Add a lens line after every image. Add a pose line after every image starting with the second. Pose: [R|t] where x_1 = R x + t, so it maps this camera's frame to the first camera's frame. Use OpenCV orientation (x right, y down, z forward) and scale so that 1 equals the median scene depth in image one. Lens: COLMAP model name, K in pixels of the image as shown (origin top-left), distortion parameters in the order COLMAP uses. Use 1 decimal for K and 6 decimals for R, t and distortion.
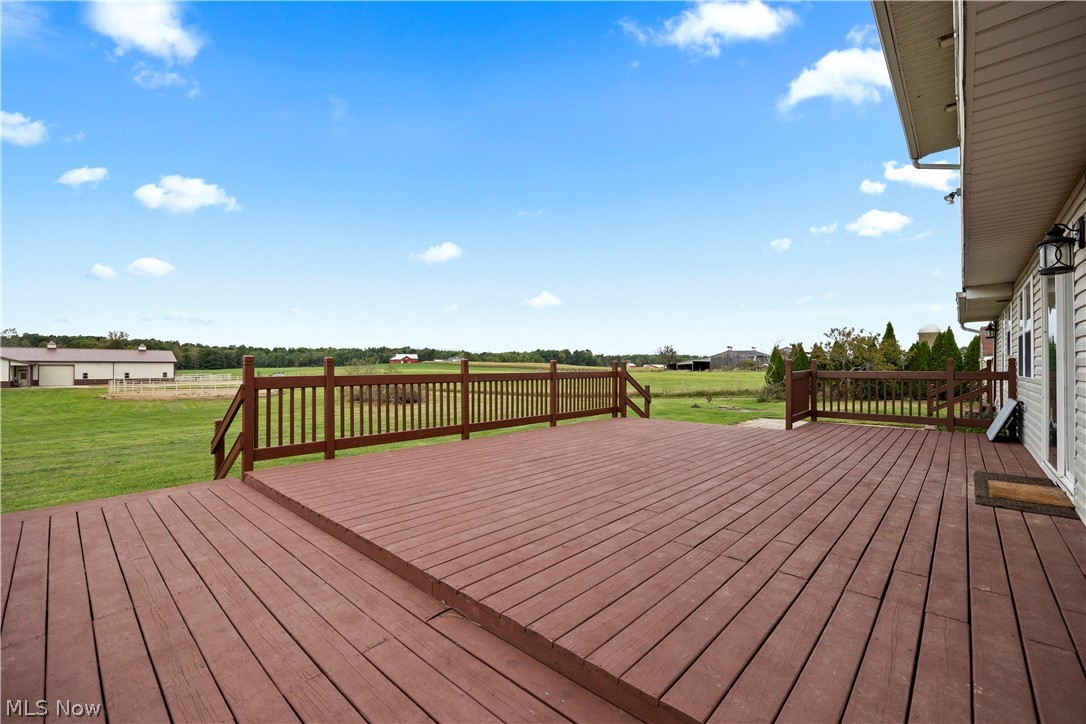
lens RADIAL K [[454.1, 0, 543.0], [0, 454.1, 362.0], [0, 0, 1]] dist [-0.002506, -0.000212]
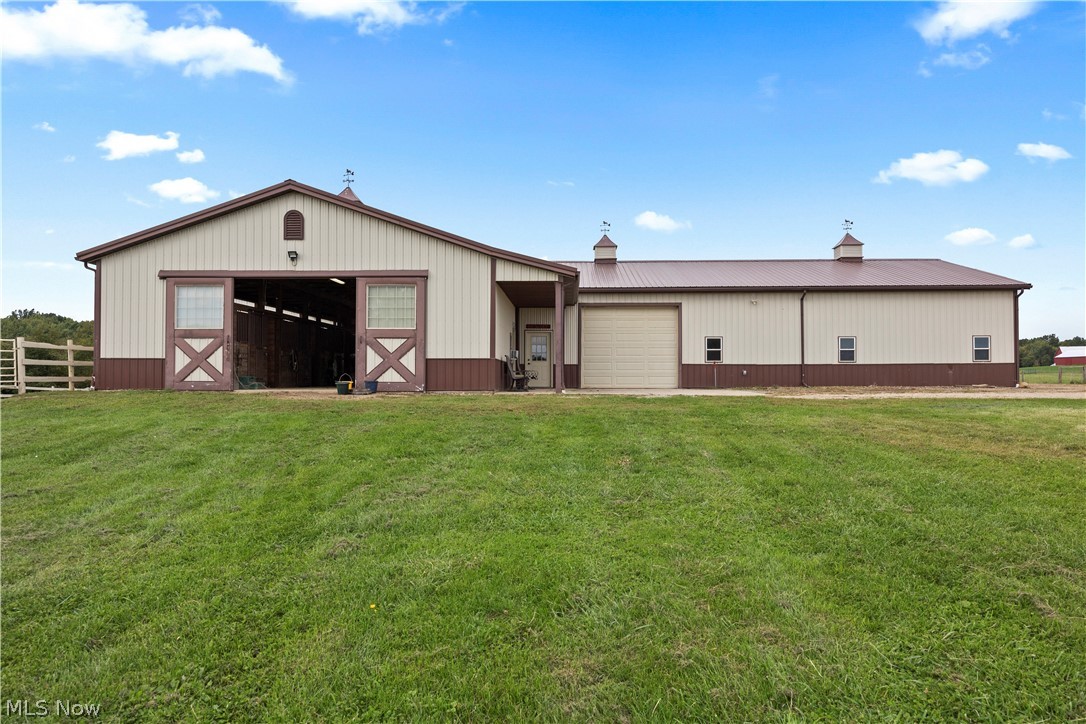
lens RADIAL K [[724.8, 0, 543.0], [0, 724.8, 362.0], [0, 0, 1]] dist [0.000254, 0.000095]
pose [[0.655491, -0.008806, -0.755152, -0.795910], [0.005948, 0.999961, -0.006497, 0.039780], [0.755180, -0.000233, 0.655518, 0.695232]]
